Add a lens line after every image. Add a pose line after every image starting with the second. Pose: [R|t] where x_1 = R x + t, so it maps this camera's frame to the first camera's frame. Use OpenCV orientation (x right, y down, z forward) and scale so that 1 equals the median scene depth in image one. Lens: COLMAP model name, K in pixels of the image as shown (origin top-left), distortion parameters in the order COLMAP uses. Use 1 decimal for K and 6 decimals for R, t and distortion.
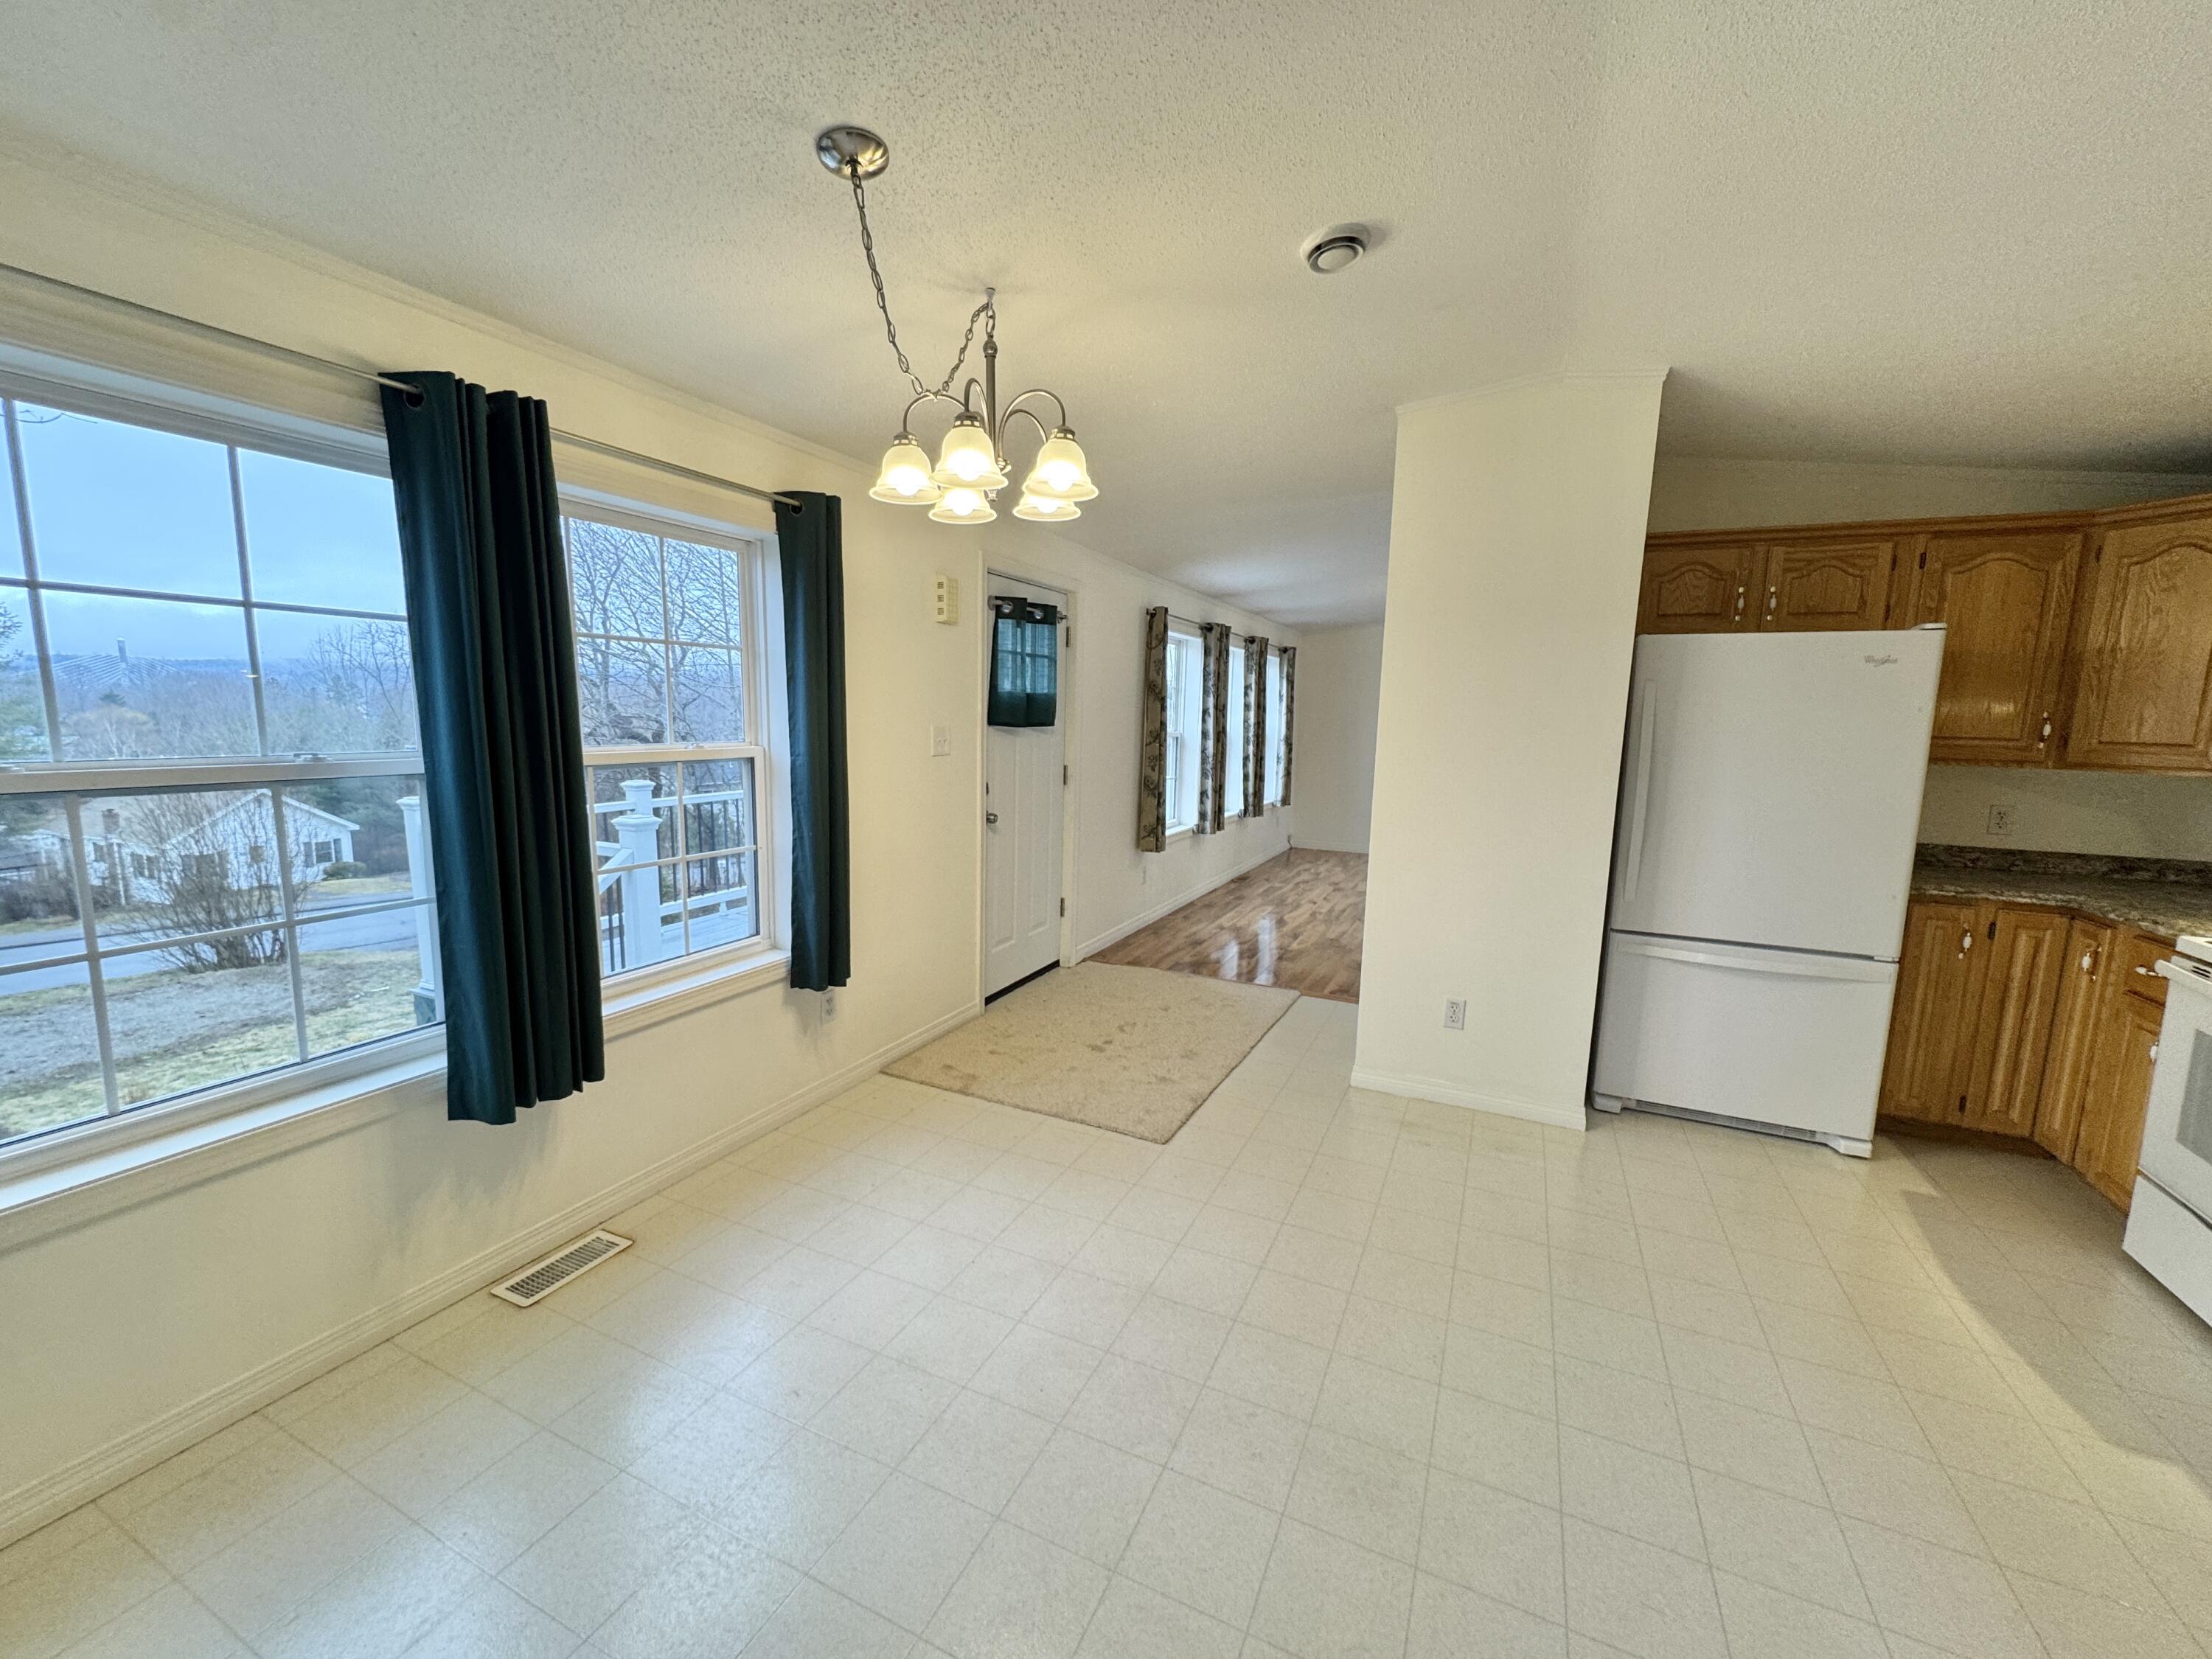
lens RADIAL K [[878.7, 0, 1114.2], [0, 878.7, 833.3], [0, 0, 1]] dist [-0.003224, 0.000480]
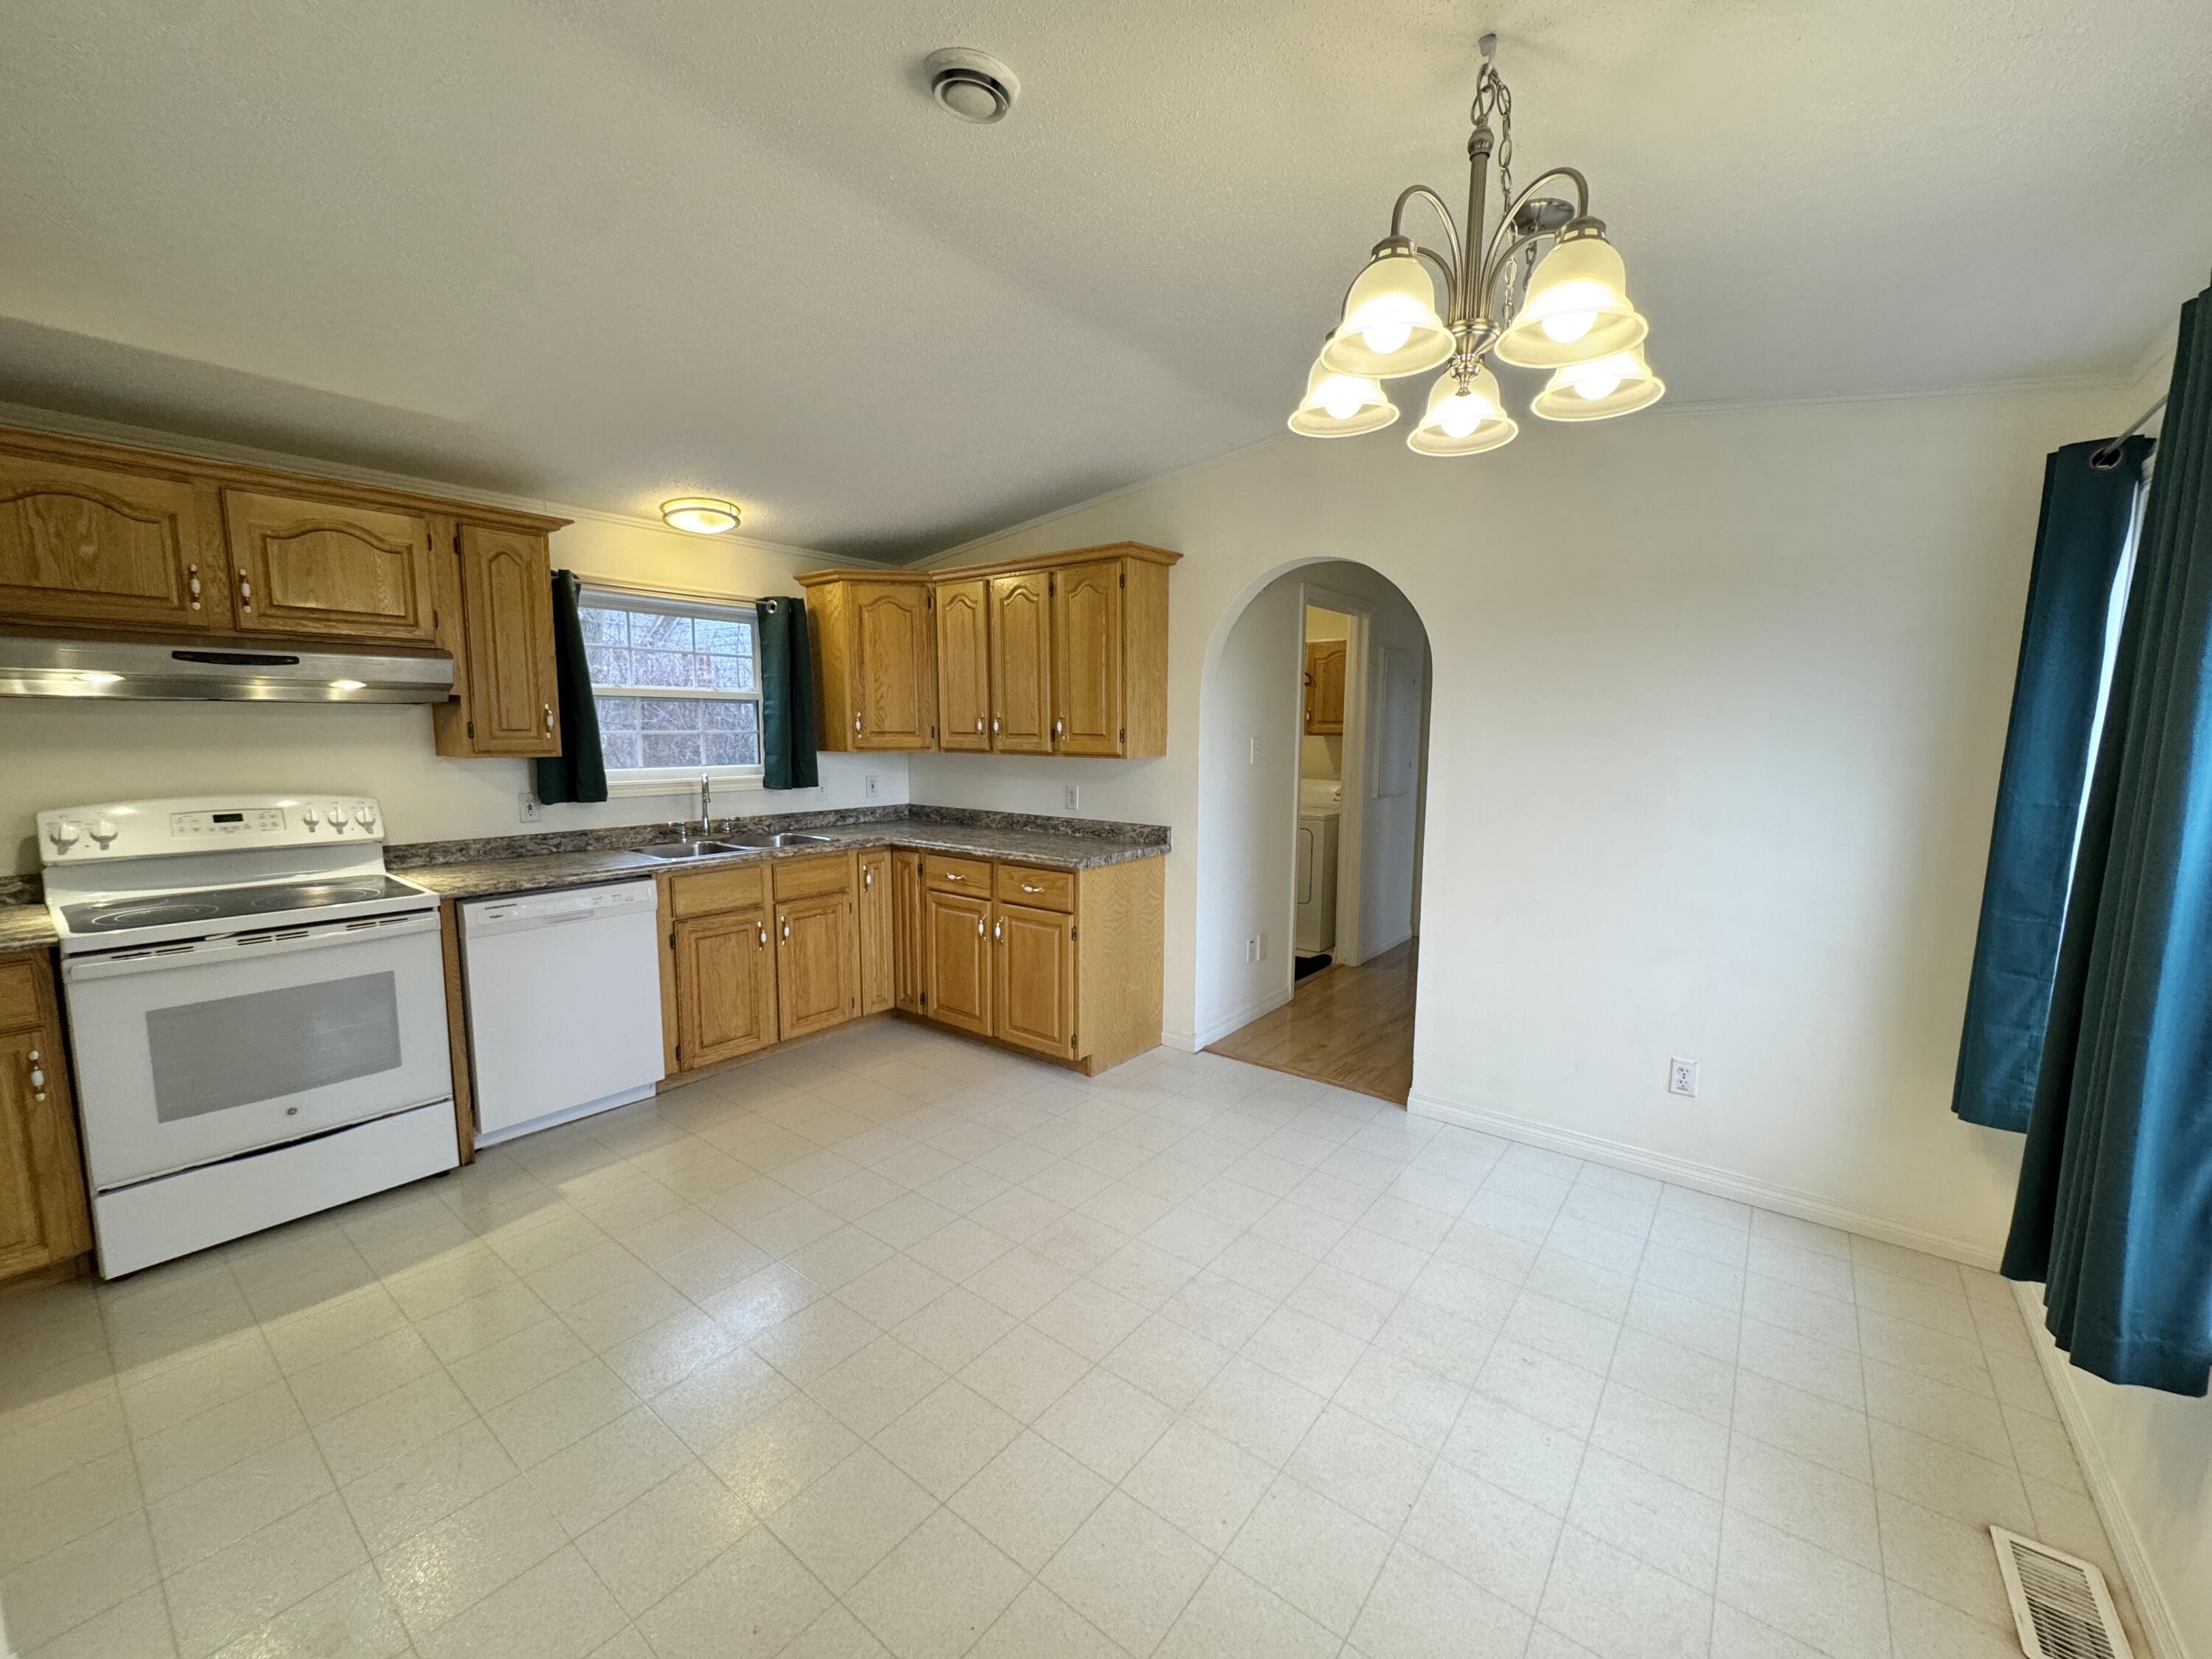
lens RADIAL K [[878.7, 0, 1110.6], [0, 878.7, 830.5], [0, 0, 1]] dist [-0.003224, 0.000480]
pose [[-0.973090, -0.058626, 0.222841, -0.037684], [0.000326, 0.966740, 0.255759, -0.171709], [-0.230424, 0.248949, -0.940707, 1.204994]]
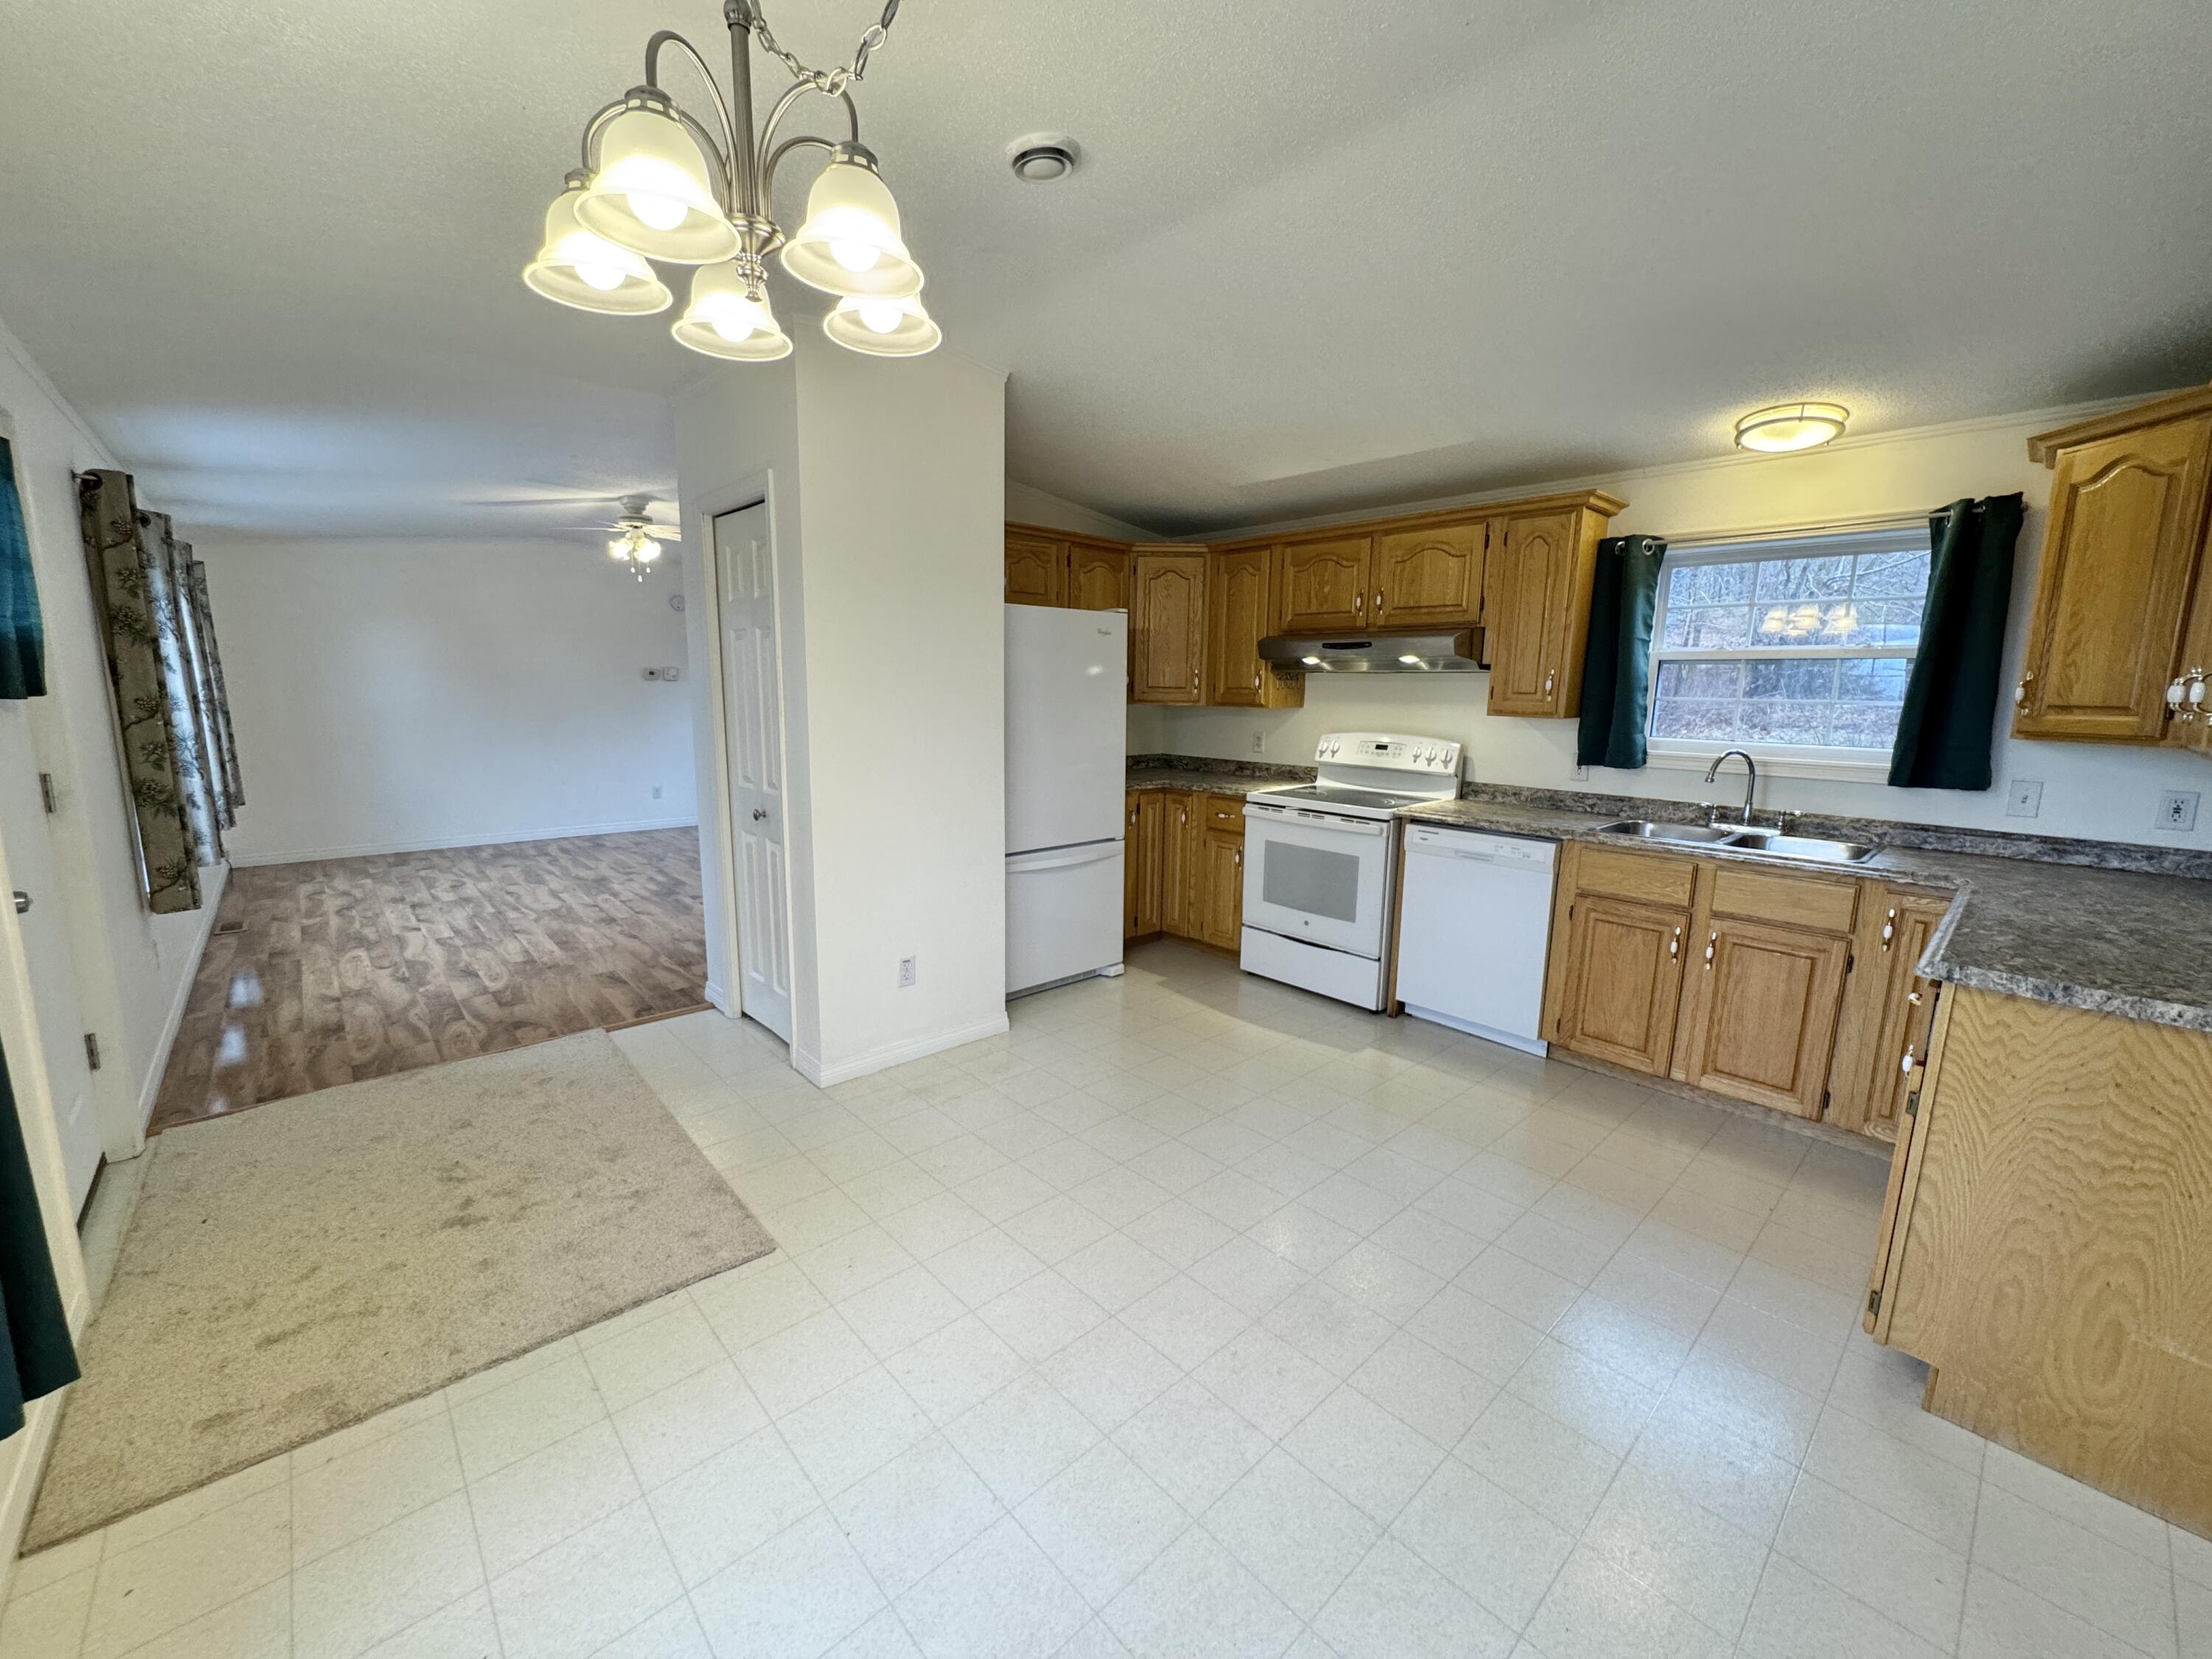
lens RADIAL K [[878.7, 0, 1108.9], [0, 878.7, 833.8], [0, 0, 1]] dist [-0.003224, 0.000480]
pose [[0.386159, -0.171490, 0.906351, -0.440296], [0.120243, 0.983541, 0.134865, -0.061566], [-0.914562, 0.056903, 0.400424, 0.406173]]
